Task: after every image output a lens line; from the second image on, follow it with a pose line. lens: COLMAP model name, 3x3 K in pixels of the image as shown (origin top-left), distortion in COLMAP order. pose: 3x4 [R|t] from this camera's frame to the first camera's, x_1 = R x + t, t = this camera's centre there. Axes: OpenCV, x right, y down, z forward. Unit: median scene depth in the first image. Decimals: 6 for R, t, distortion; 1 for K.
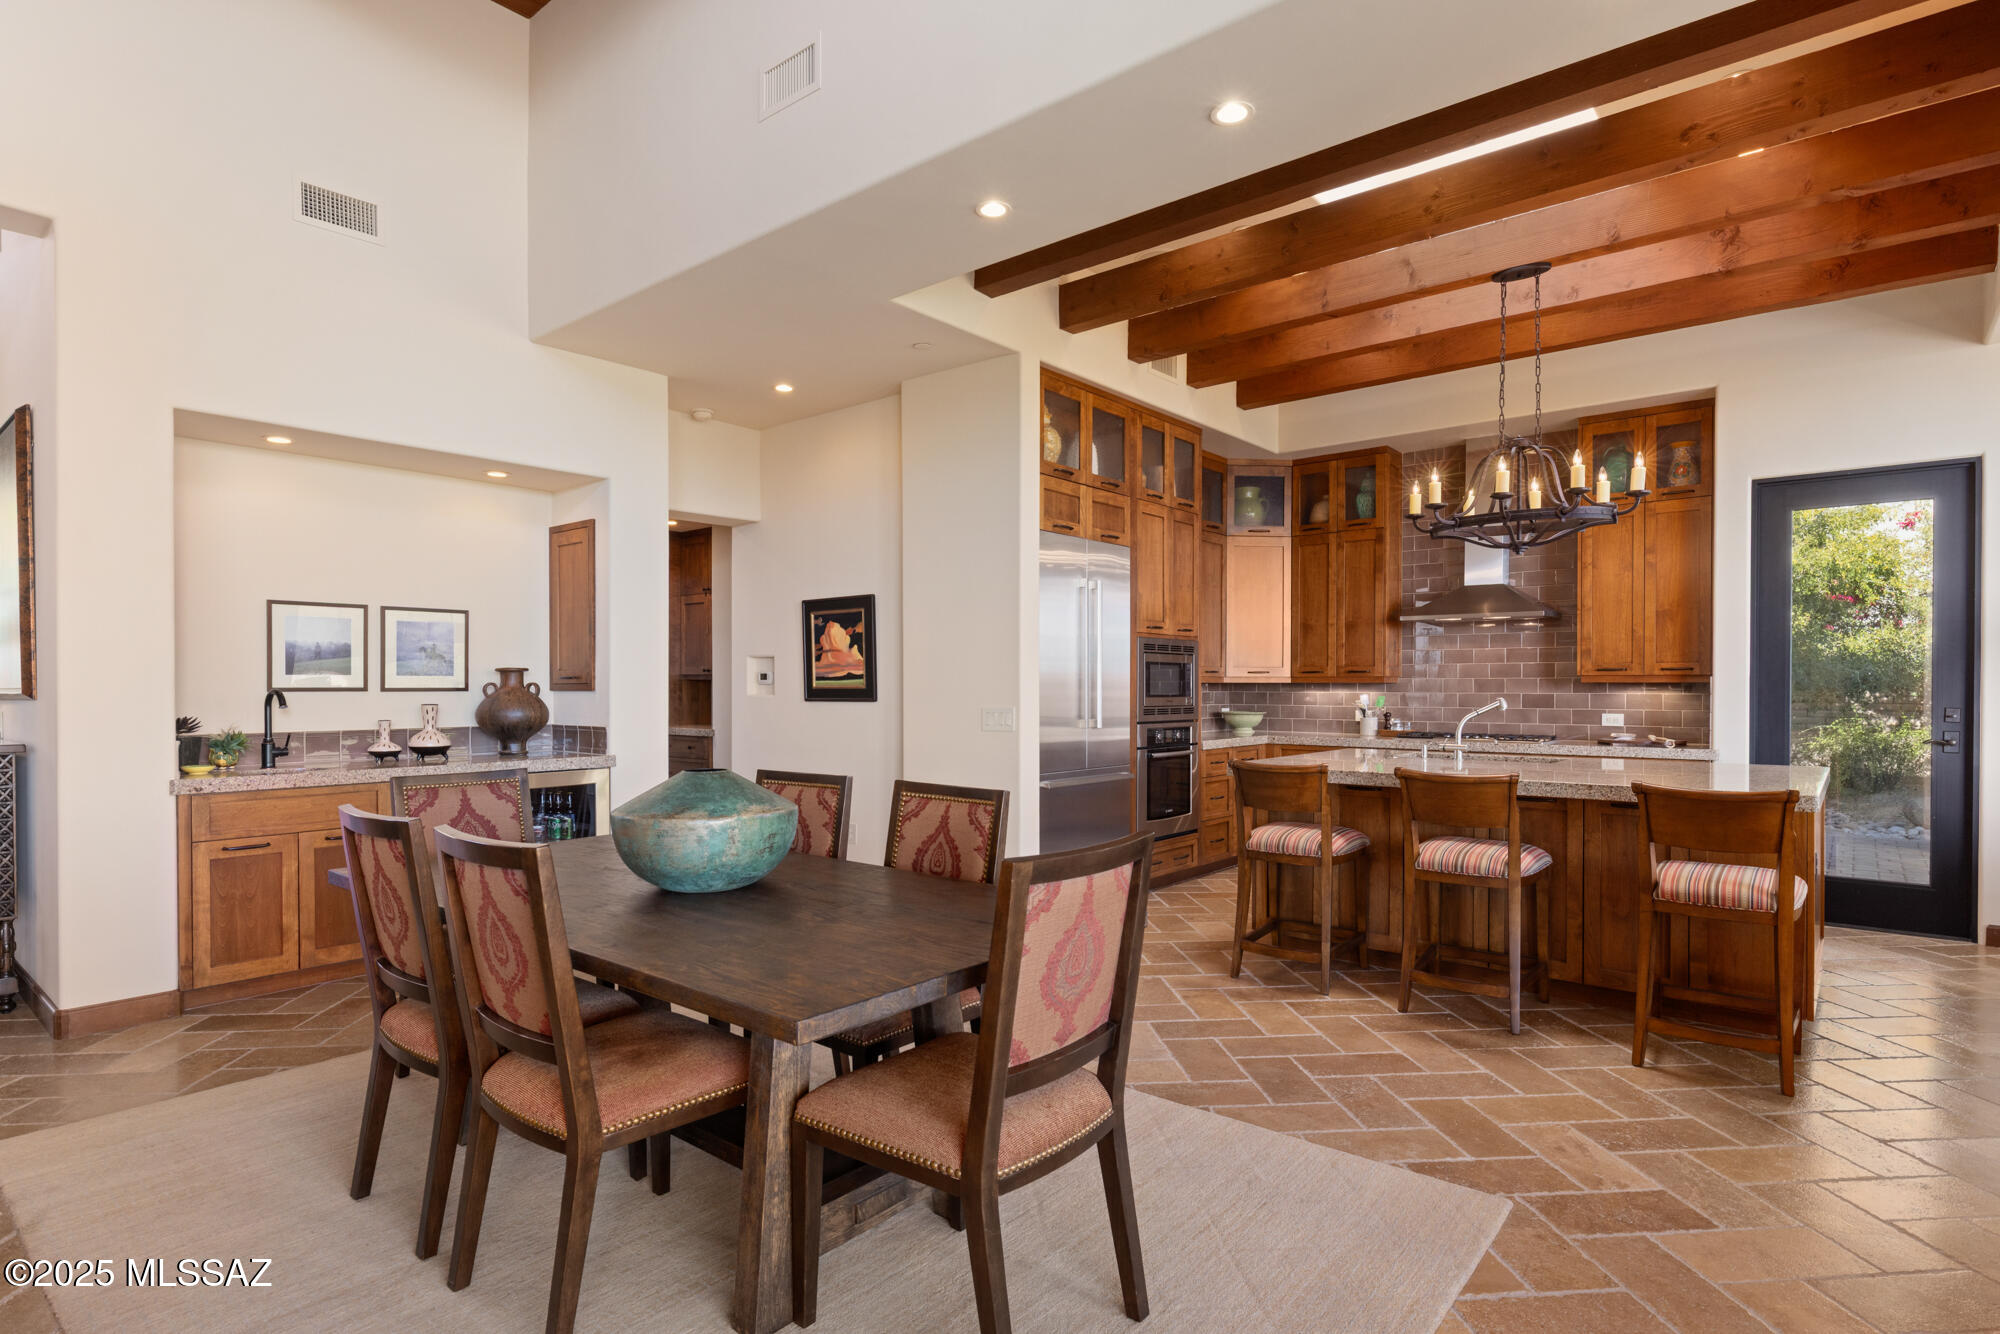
lens RADIAL K [[1030.1, 0, 997.8], [0, 1030.1, 693.7], [0, 0, 1]] dist [-0.002443, -0.001062]
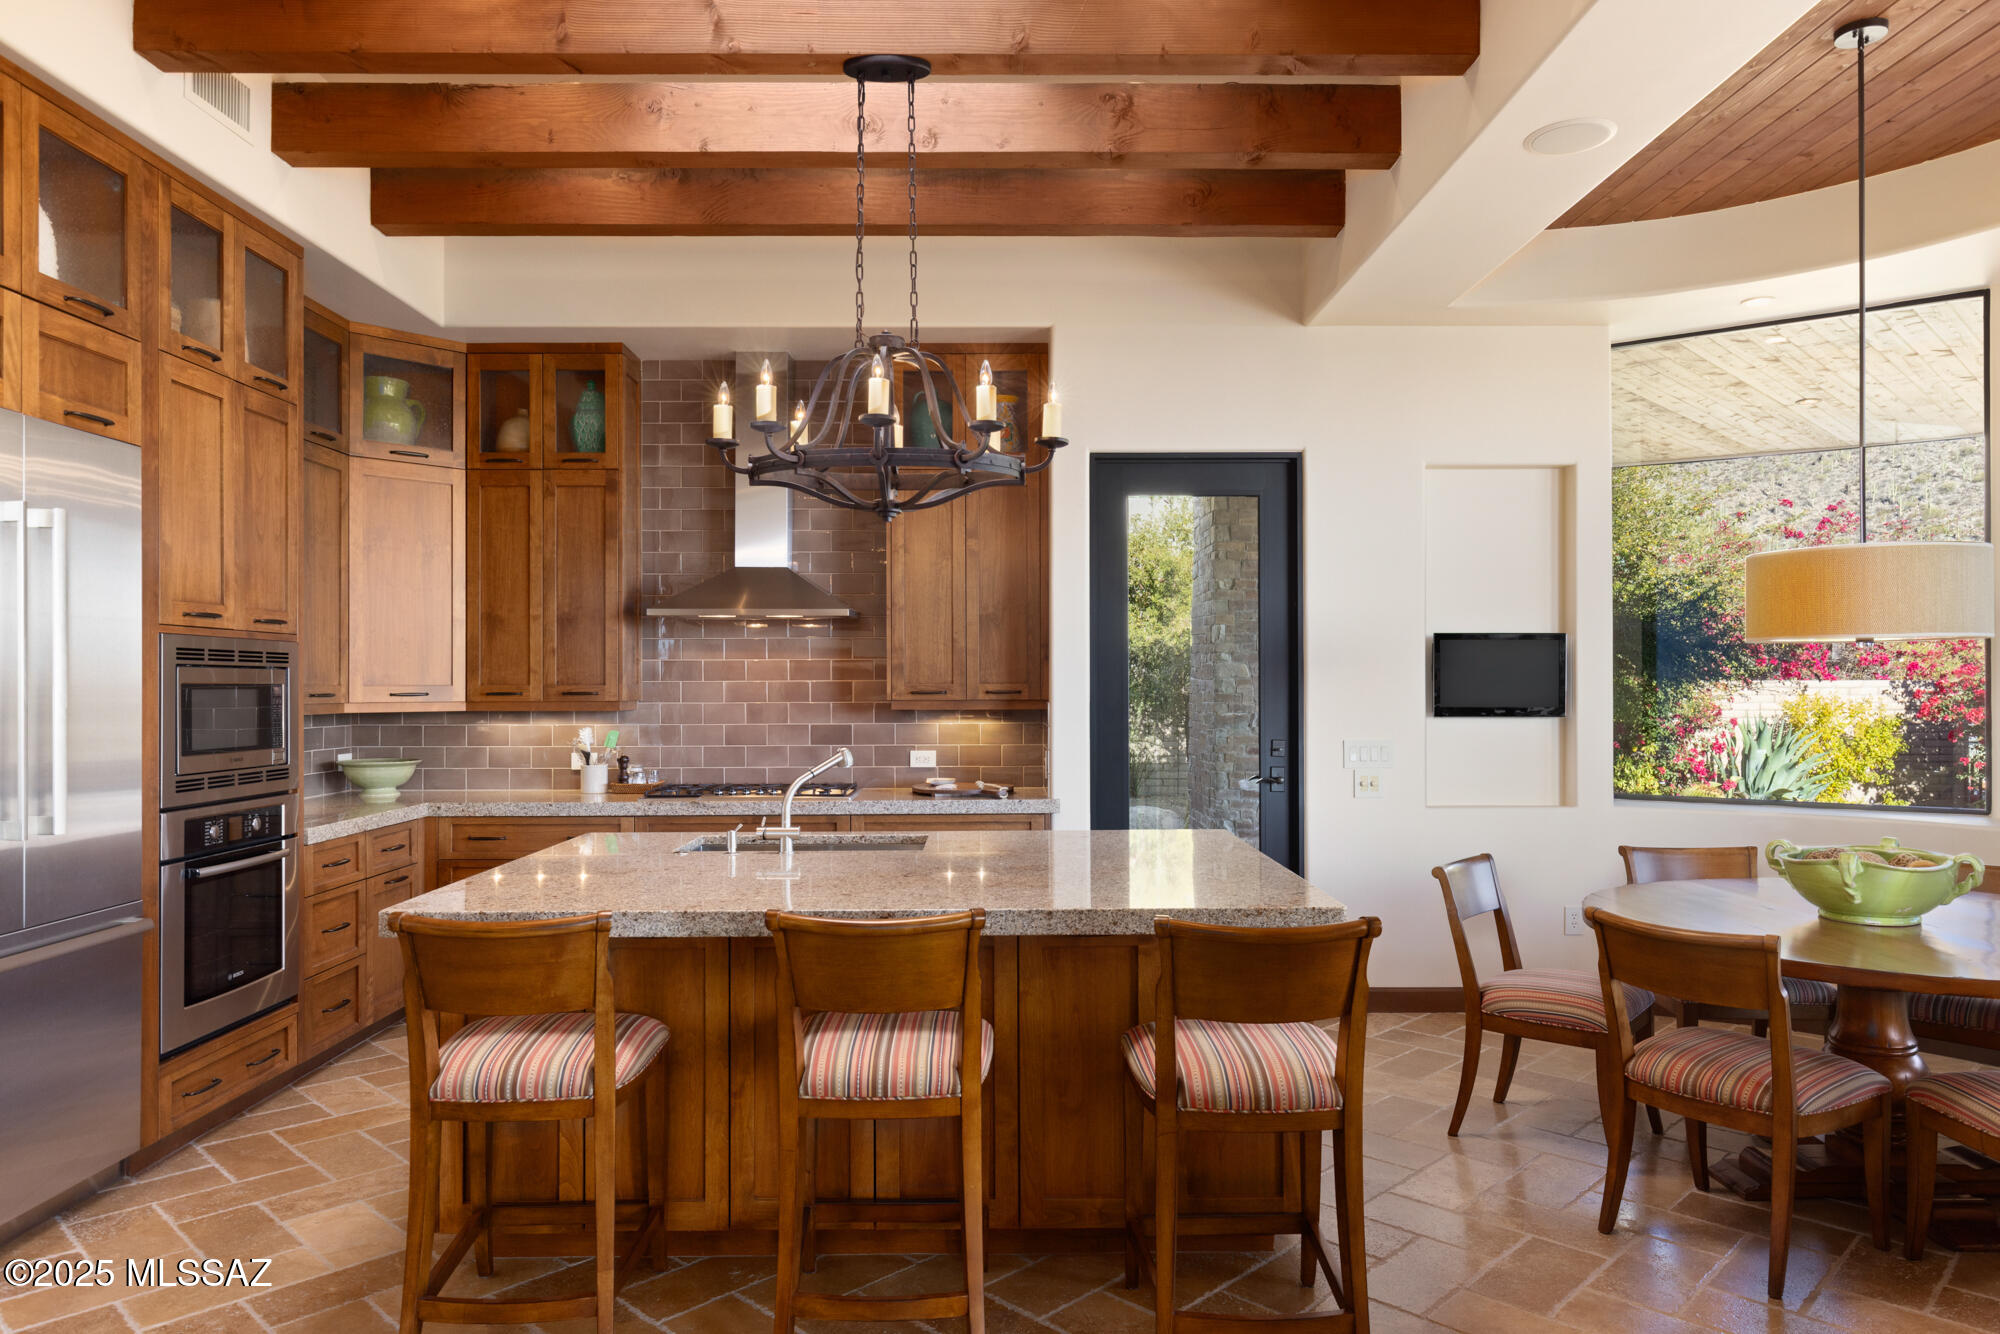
lens RADIAL K [[1281.6, 0, 998.9], [0, 1281.6, 679.5], [0, 0, 1]] dist [0.004757, 0.000462]
pose [[0.760892, -0.000713, 0.648879, 0.041305], [0.008415, 0.999926, -0.008769, -0.023931], [-0.648824, 0.012133, 0.760841, 0.269051]]
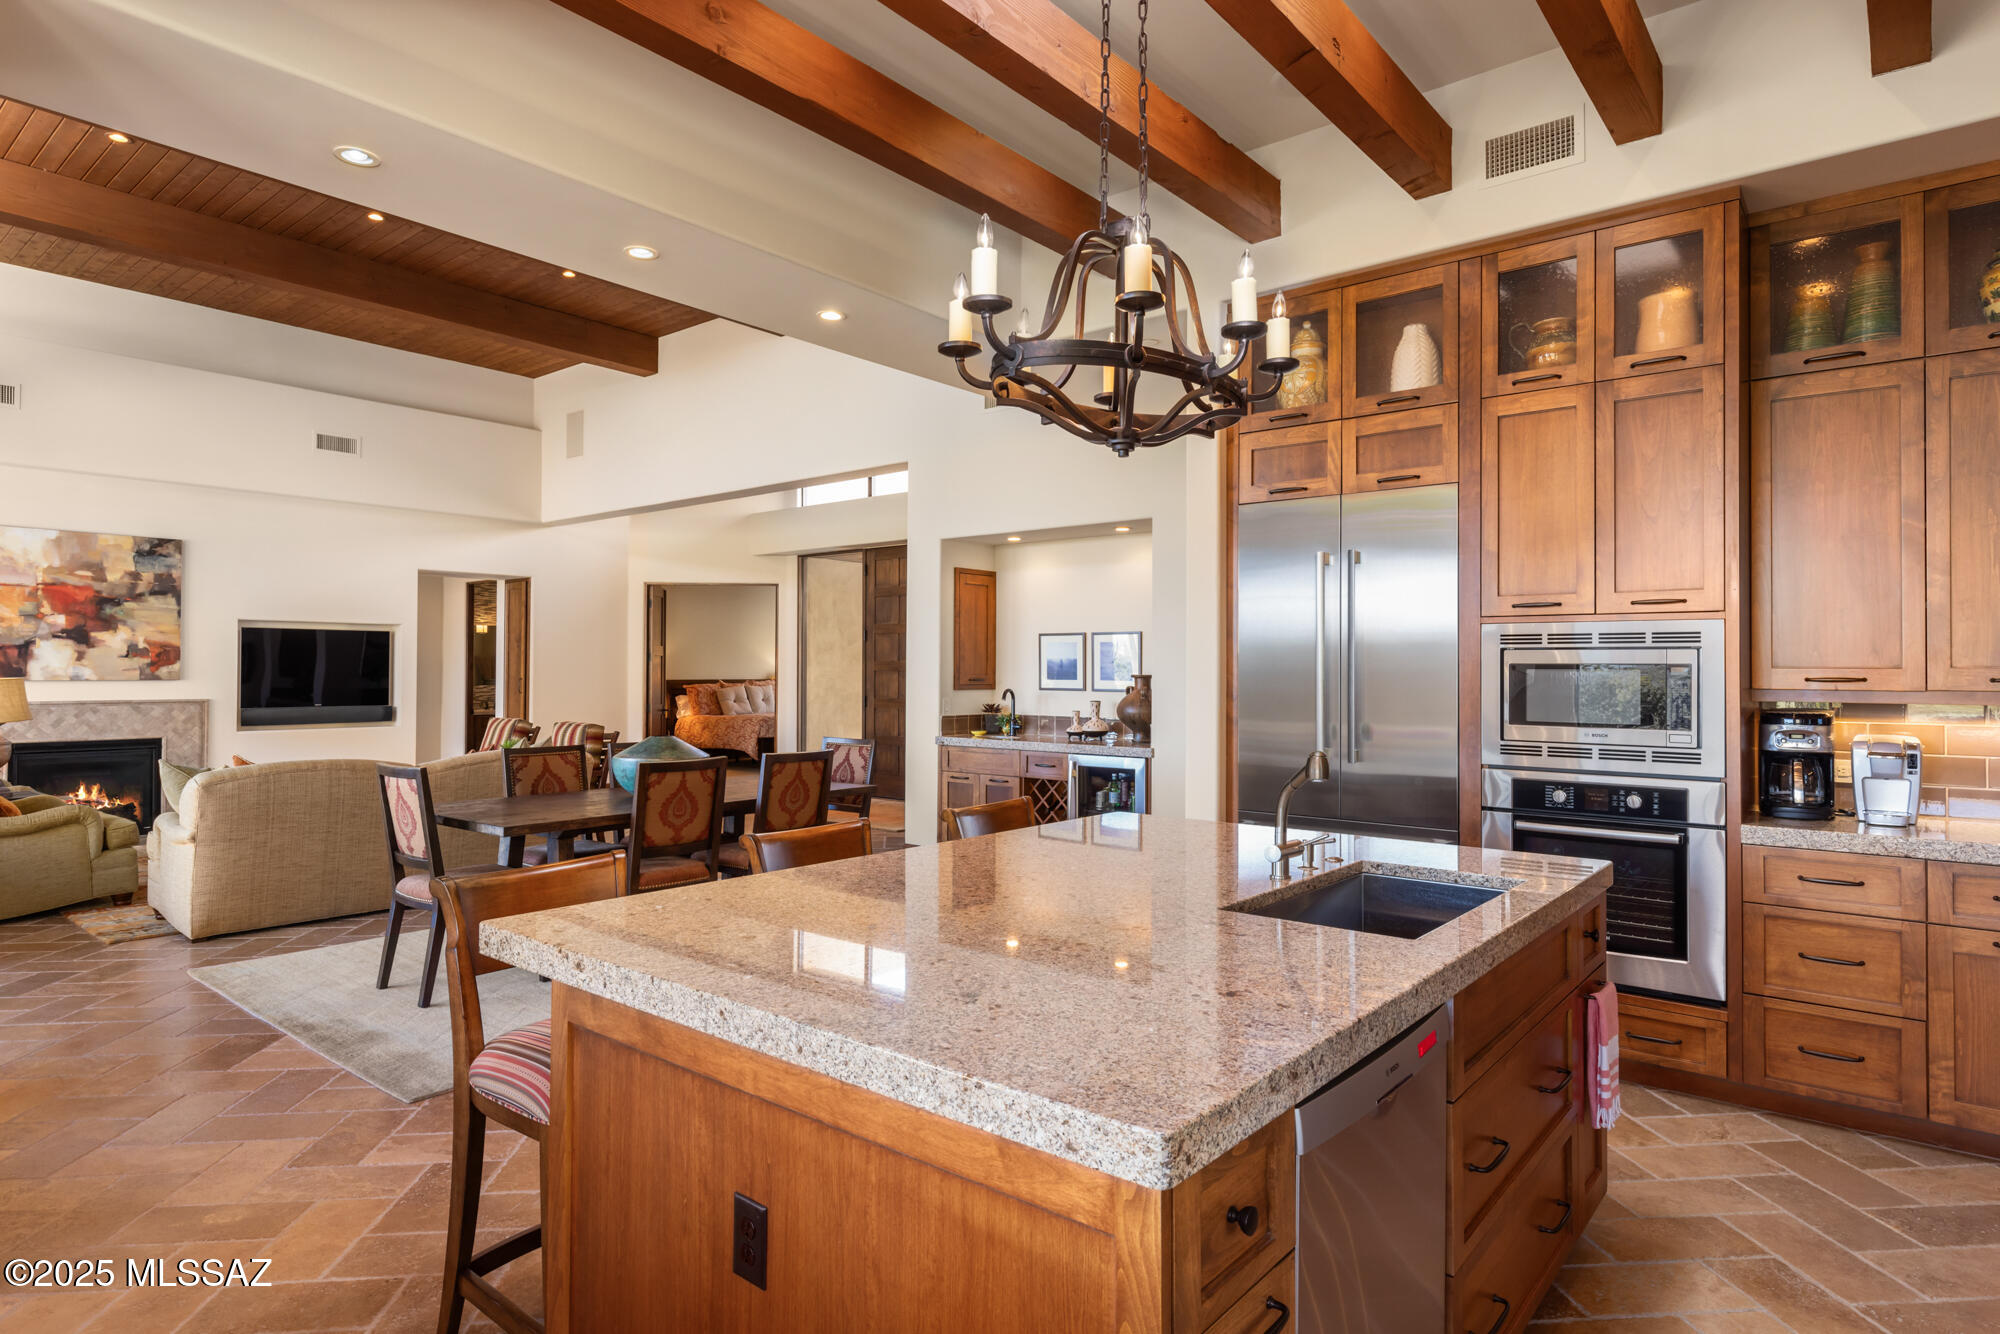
lens RADIAL K [[1103.6, 0, 1001.0], [0, 1103.6, 656.9], [0, 0, 1]] dist [0.003049, 0.000316]
pose [[0.004987, -0.011730, -0.999919, 0.739303], [-0.012087, 0.999857, -0.011790, -0.023885], [0.999915, 0.012145, 0.004845, 0.672212]]
